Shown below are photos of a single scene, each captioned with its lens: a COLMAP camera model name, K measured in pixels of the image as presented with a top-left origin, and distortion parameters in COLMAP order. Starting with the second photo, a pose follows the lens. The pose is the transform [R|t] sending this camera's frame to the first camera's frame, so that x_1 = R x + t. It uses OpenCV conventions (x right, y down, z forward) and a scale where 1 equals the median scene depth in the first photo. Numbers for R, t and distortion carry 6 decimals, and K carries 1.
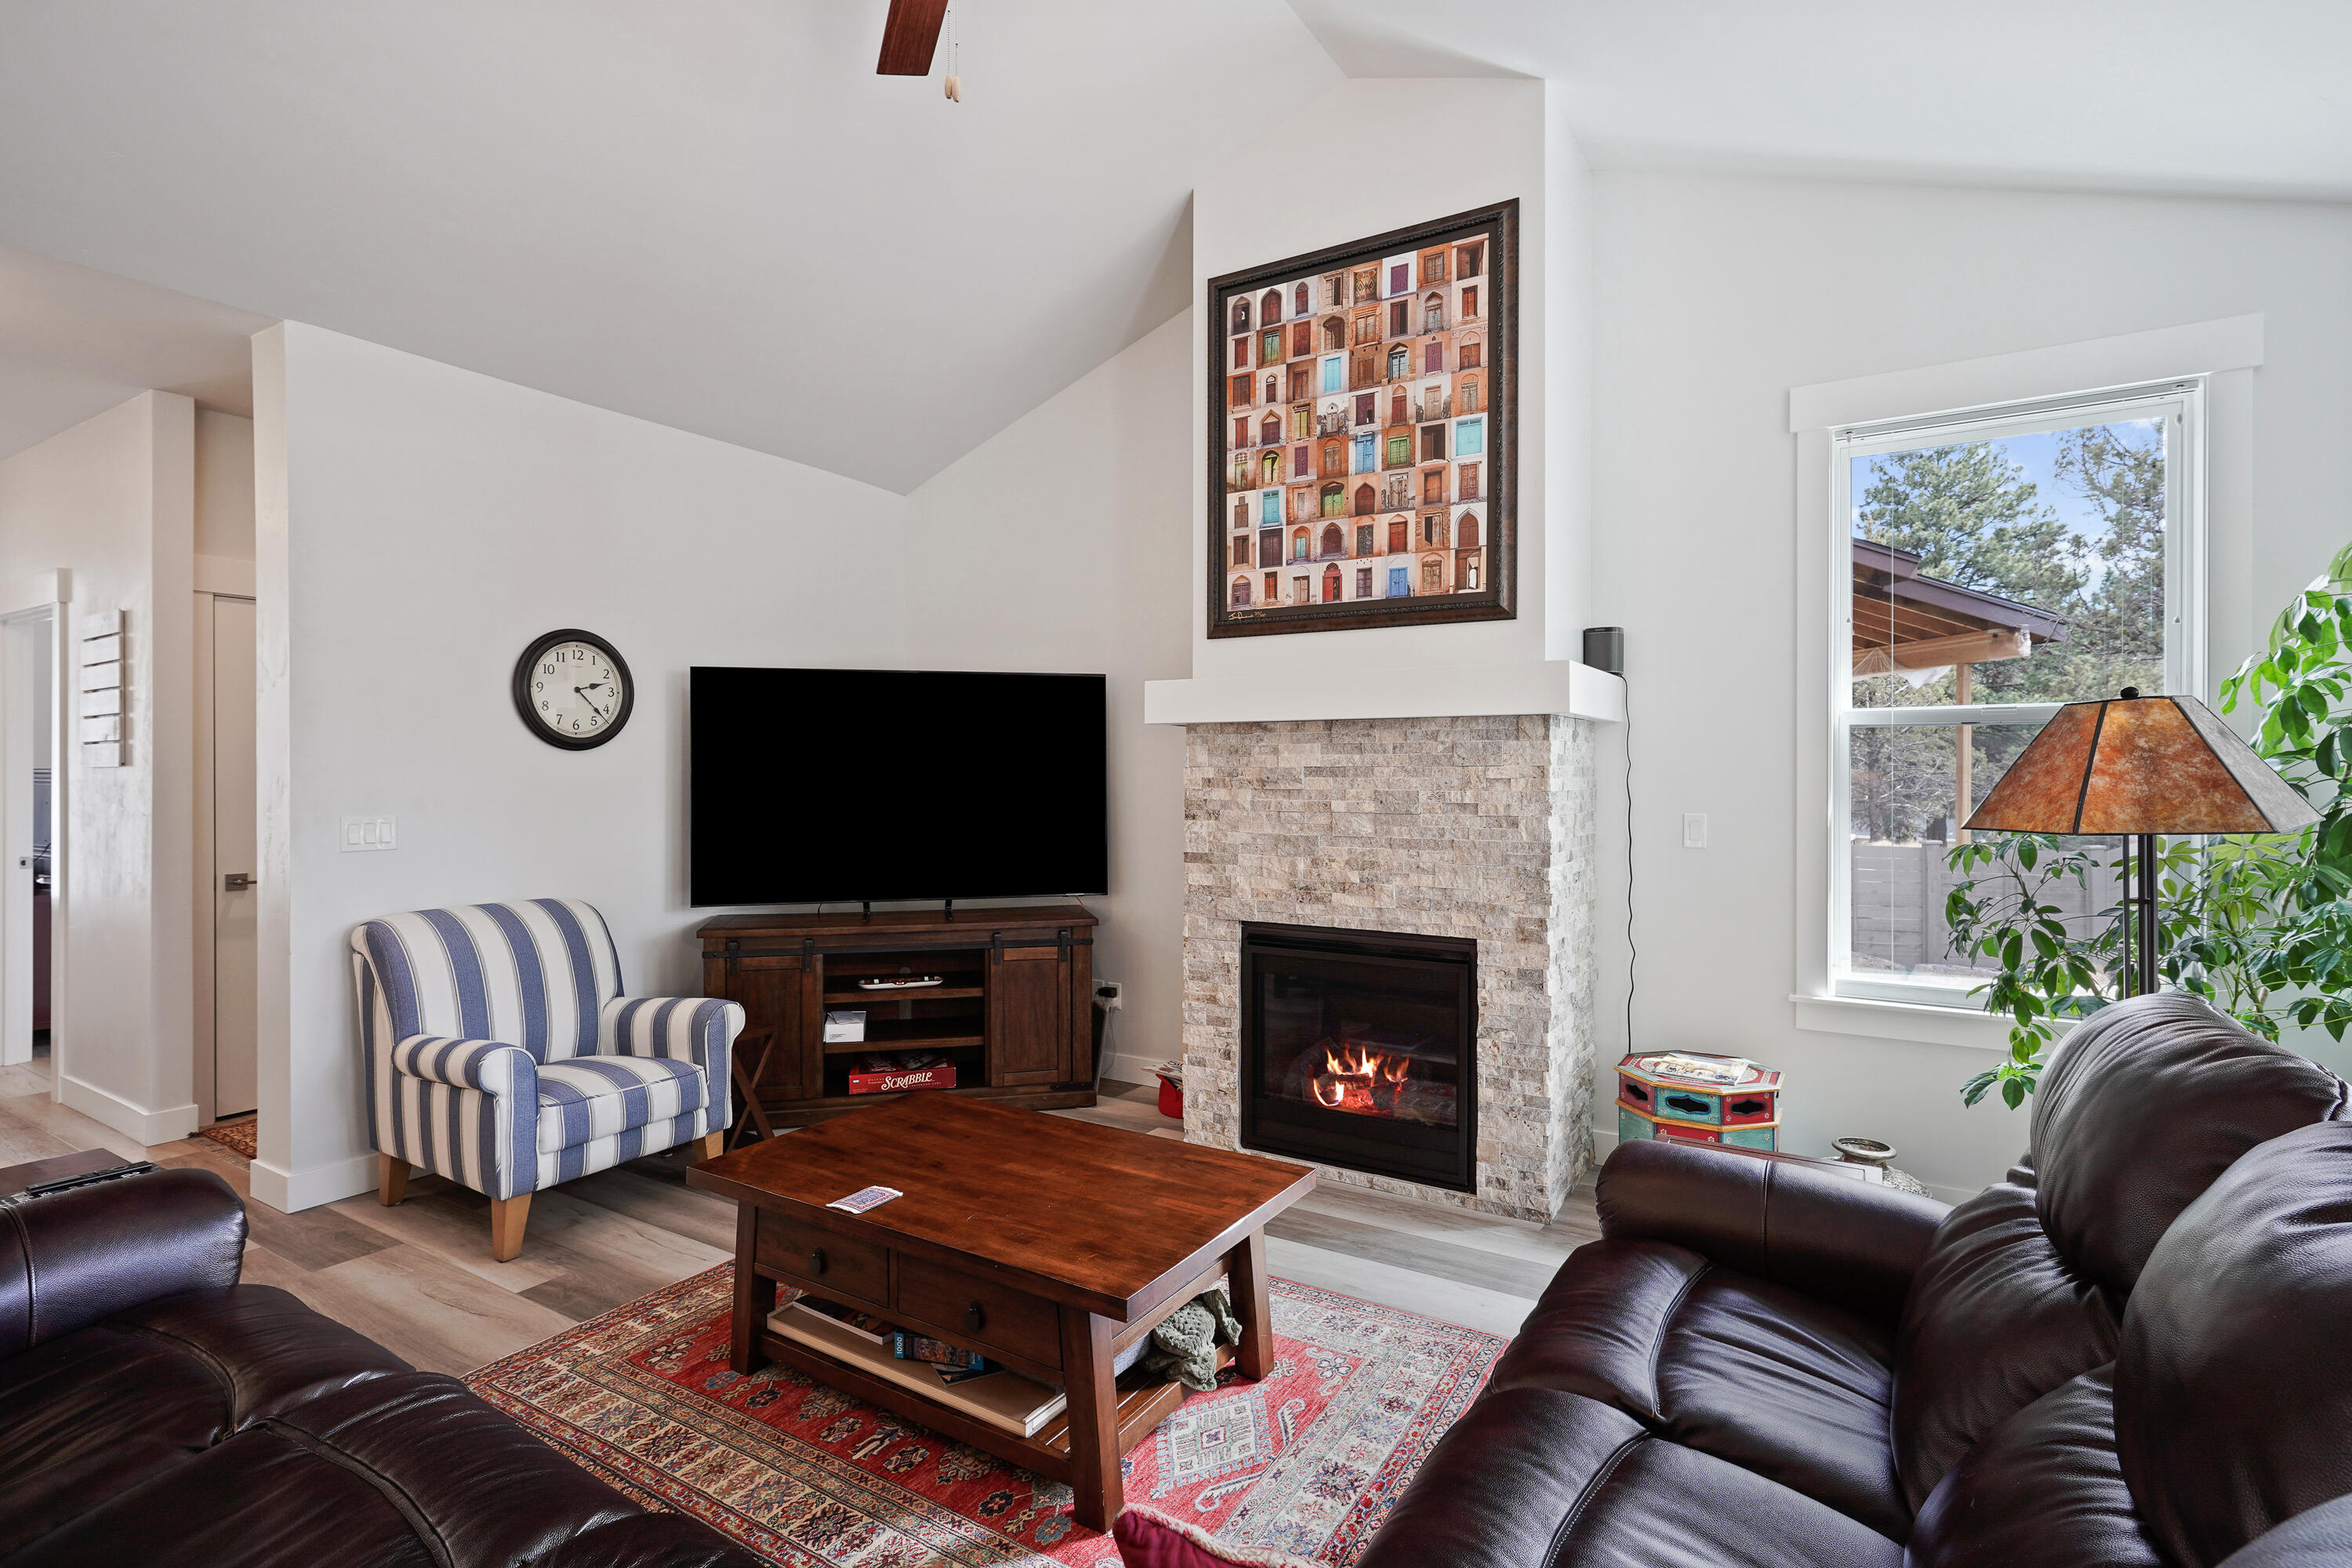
lens RADIAL K [[1139.1, 0, 1175.8], [0, 1139.1, 778.5], [0, 0, 1]] dist [-0.005416, 0.003373]
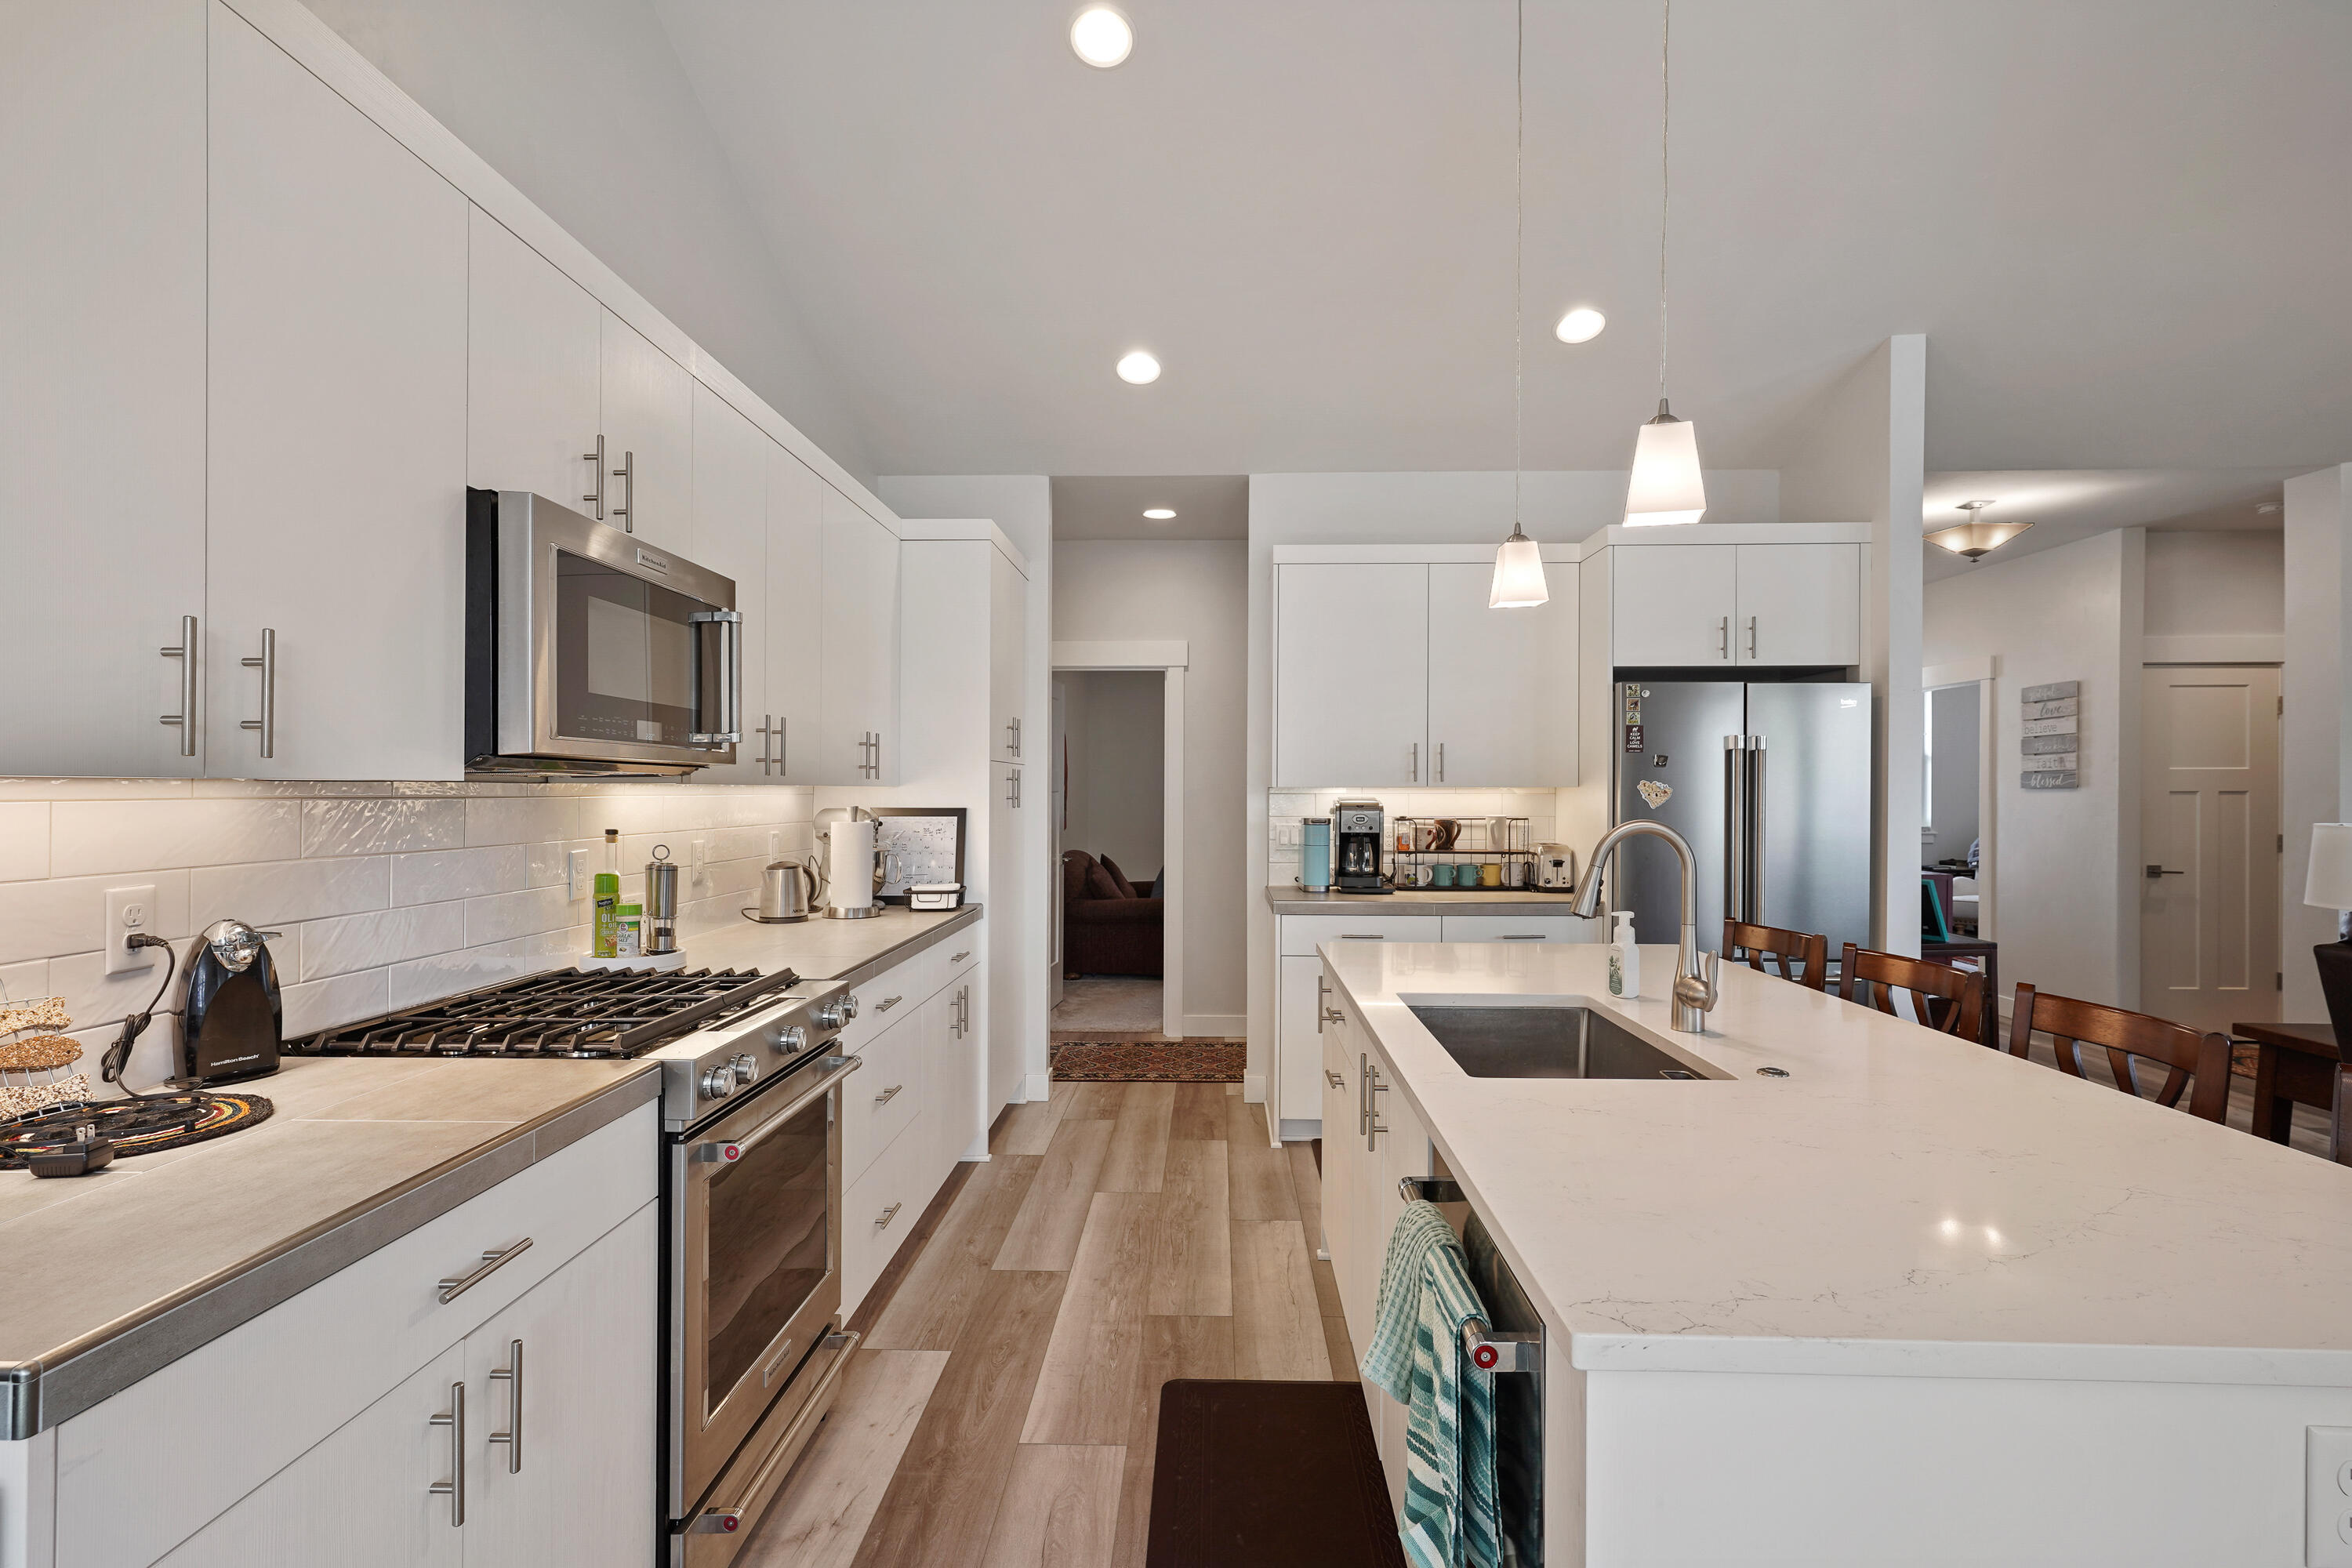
lens RADIAL K [[1139.1, 0, 1175.1], [0, 1139.1, 796.6], [0, 0, 1]] dist [-0.005416, 0.003373]
pose [[0.500933, 0.002833, -0.865482, -0.277466], [-0.003411, 0.999993, 0.001300, 0.003048], [0.865479, 0.002301, 0.500939, -0.840059]]
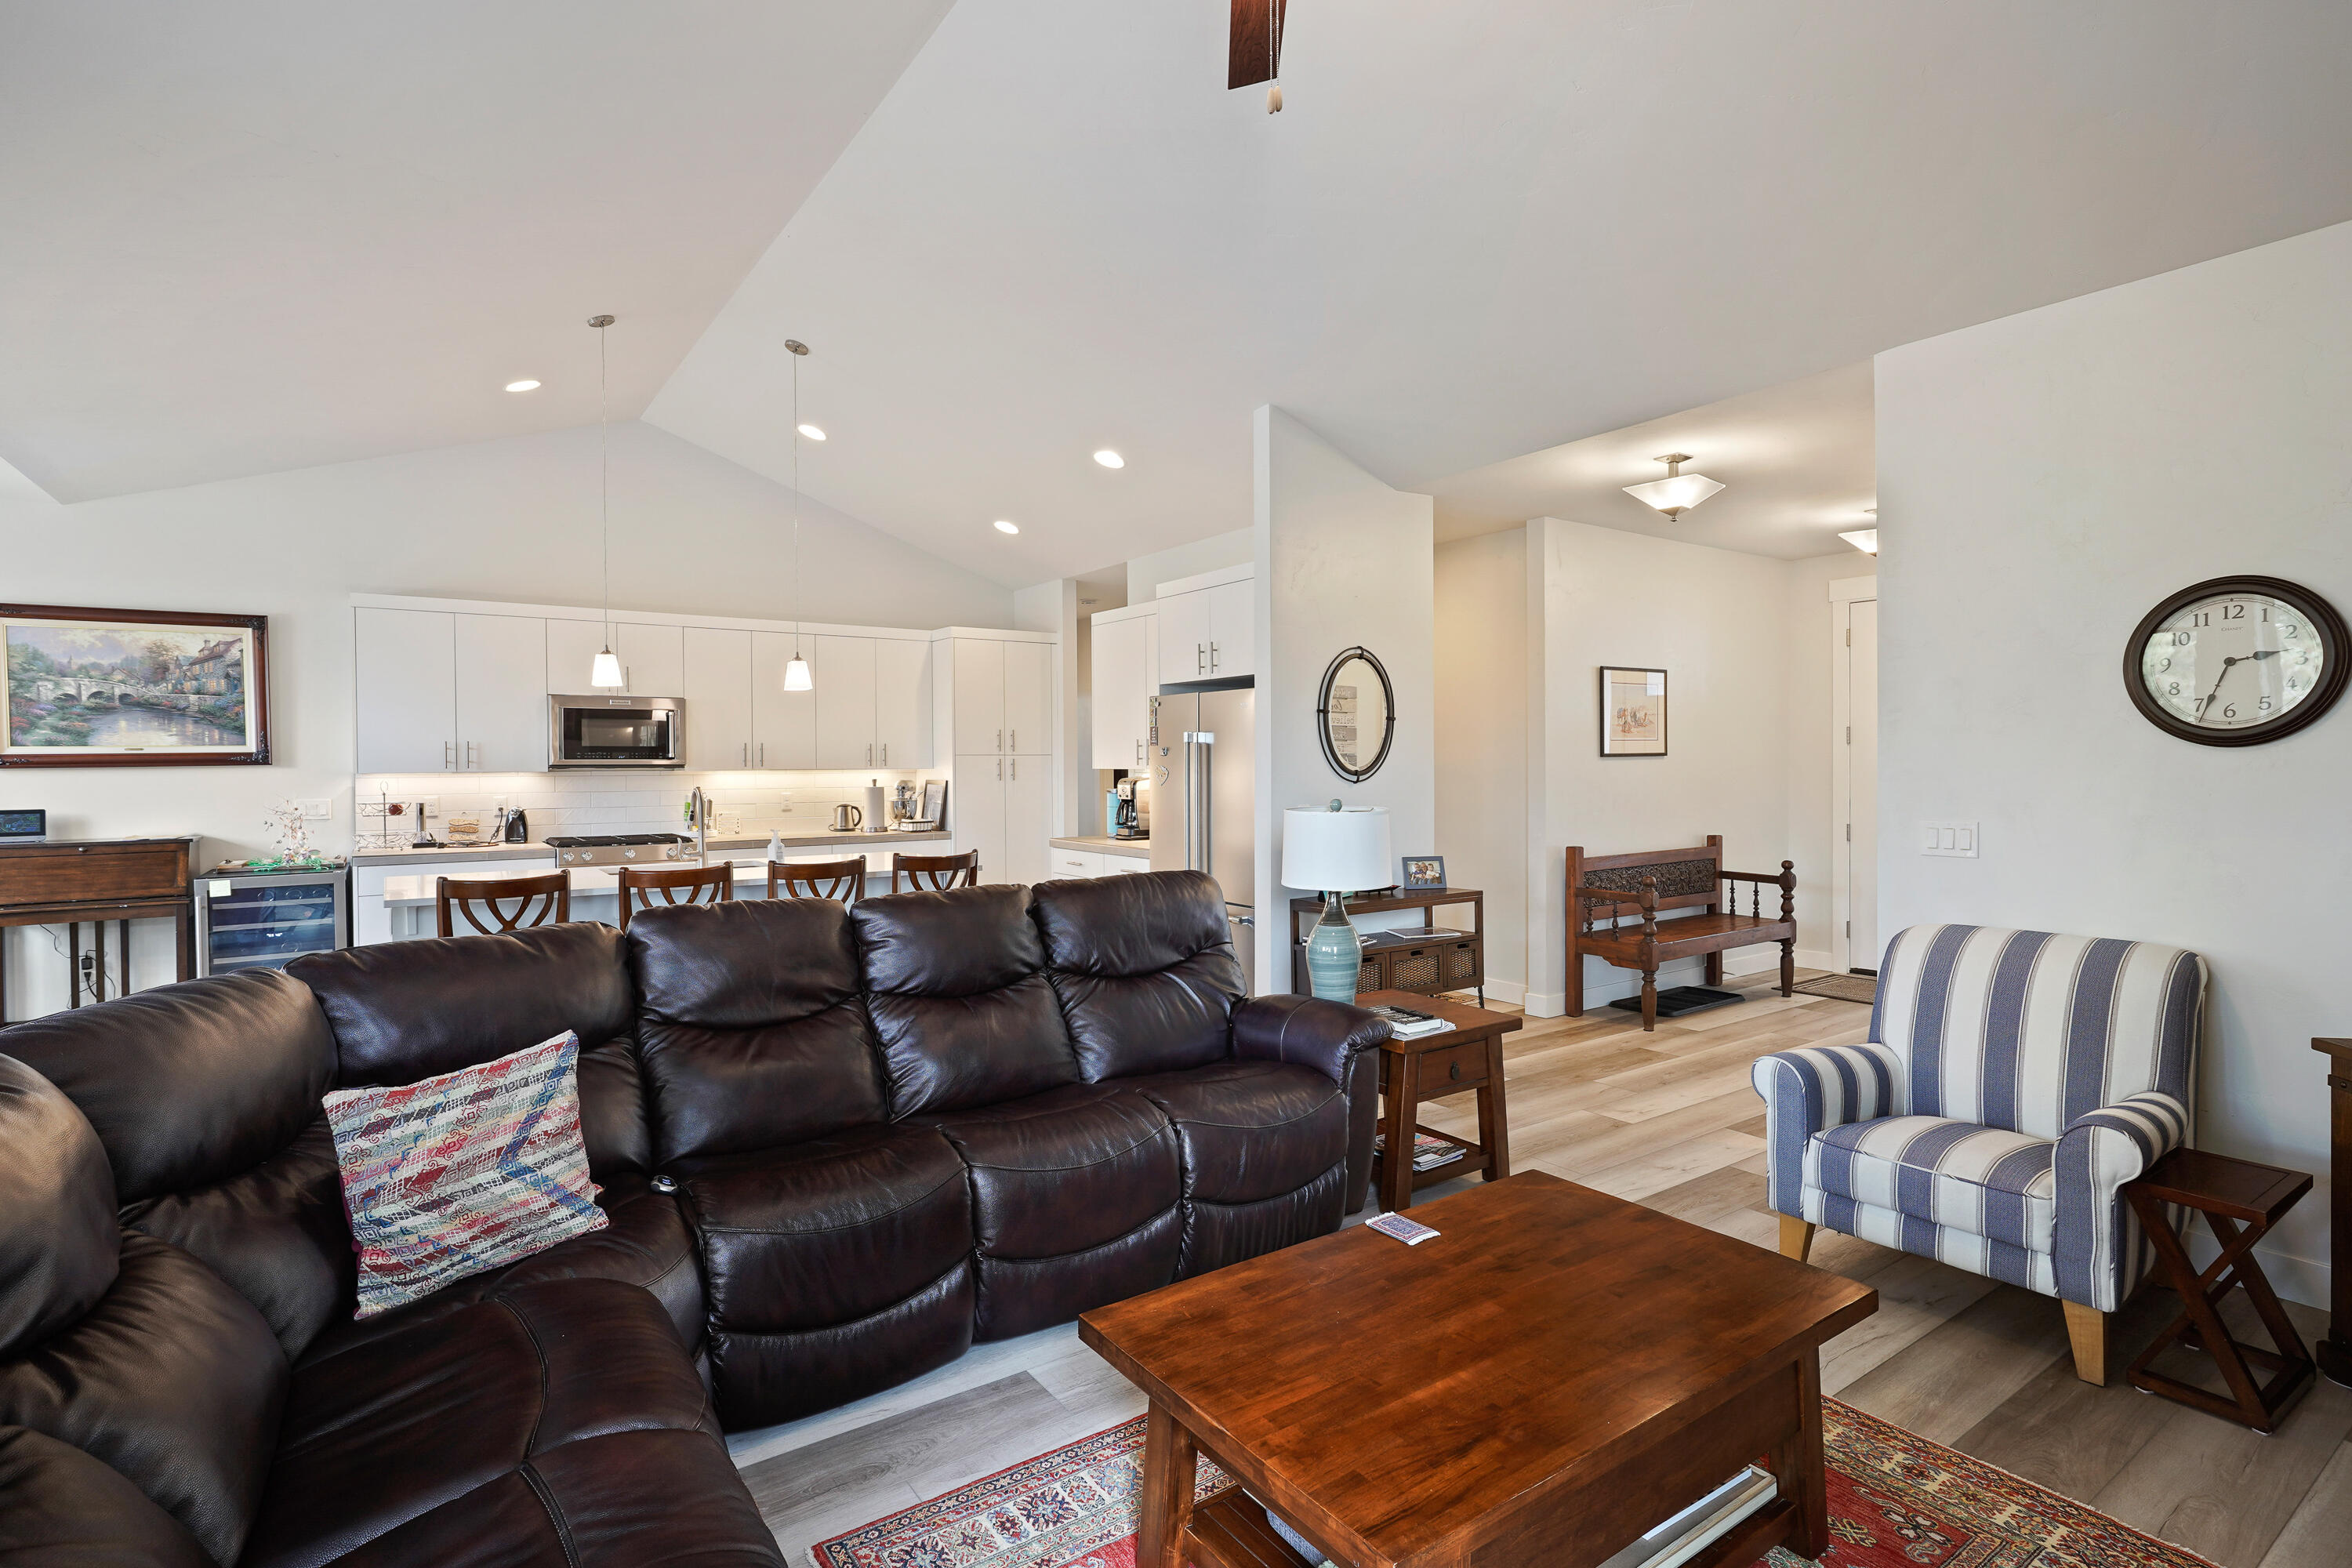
lens RADIAL K [[1139.1, 0, 1179.2], [0, 1139.1, 783.4], [0, 0, 1]] dist [-0.005416, 0.003373]
pose [[-0.385288, 0.019083, -0.922599, 0.438970], [0.000274, 0.999788, 0.020565, -0.019982], [0.922796, 0.007670, -0.385212, 0.758111]]
